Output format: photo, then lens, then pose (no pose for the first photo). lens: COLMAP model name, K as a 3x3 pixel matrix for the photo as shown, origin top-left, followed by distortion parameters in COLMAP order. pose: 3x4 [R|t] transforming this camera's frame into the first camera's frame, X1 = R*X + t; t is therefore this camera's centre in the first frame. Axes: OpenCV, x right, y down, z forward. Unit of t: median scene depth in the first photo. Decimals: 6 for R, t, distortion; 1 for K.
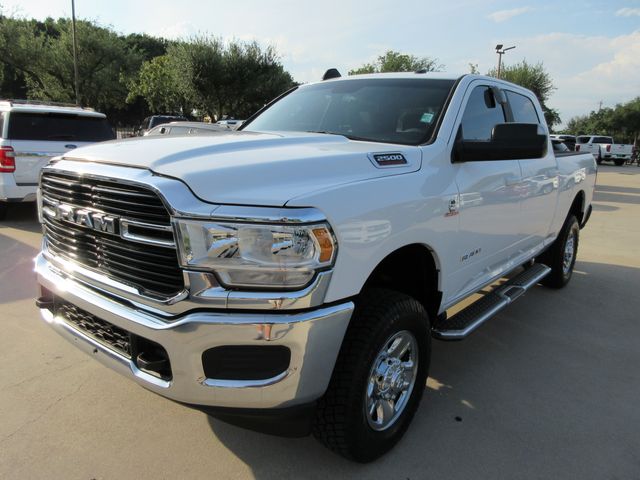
lens RADIAL K [[469.5, 0, 325.3], [0, 469.5, 239.3], [0, 0, 1]] dist [-0.005029, -0.002692]
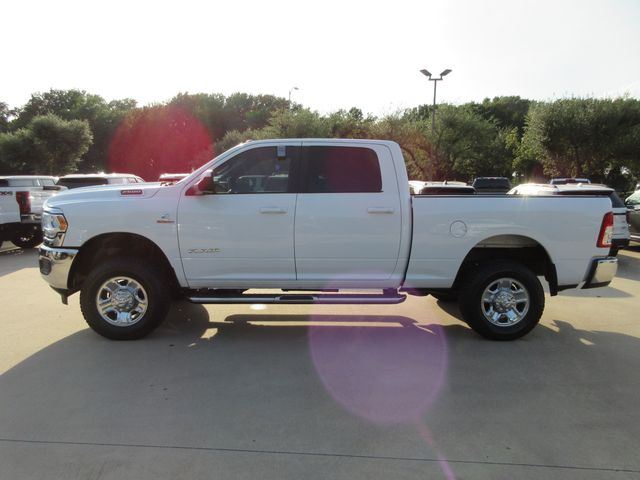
lens RADIAL K [[469.5, 0, 325.3], [0, 469.5, 239.3], [0, 0, 1]] dist [-0.005029, -0.002692]
pose [[0.662176, 0.049067, -0.747740, 1.891805], [-0.147384, 0.986891, -0.065759, 0.037906], [0.734711, 0.153749, 0.660728, 0.240793]]
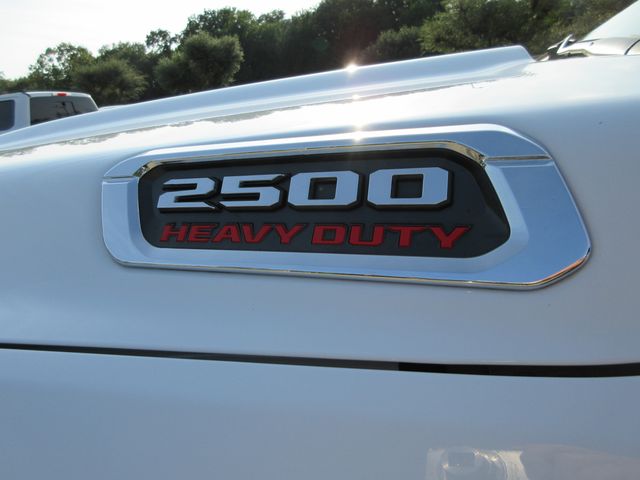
lens RADIAL K [[469.5, 0, 325.3], [0, 469.5, 239.3], [0, 0, 1]] dist [-0.005029, -0.002692]
pose [[0.401475, 0.194682, -0.894939, 1.720910], [-0.115990, 0.980087, 0.161171, 0.016530], [0.908495, 0.039098, 0.416062, 0.297196]]
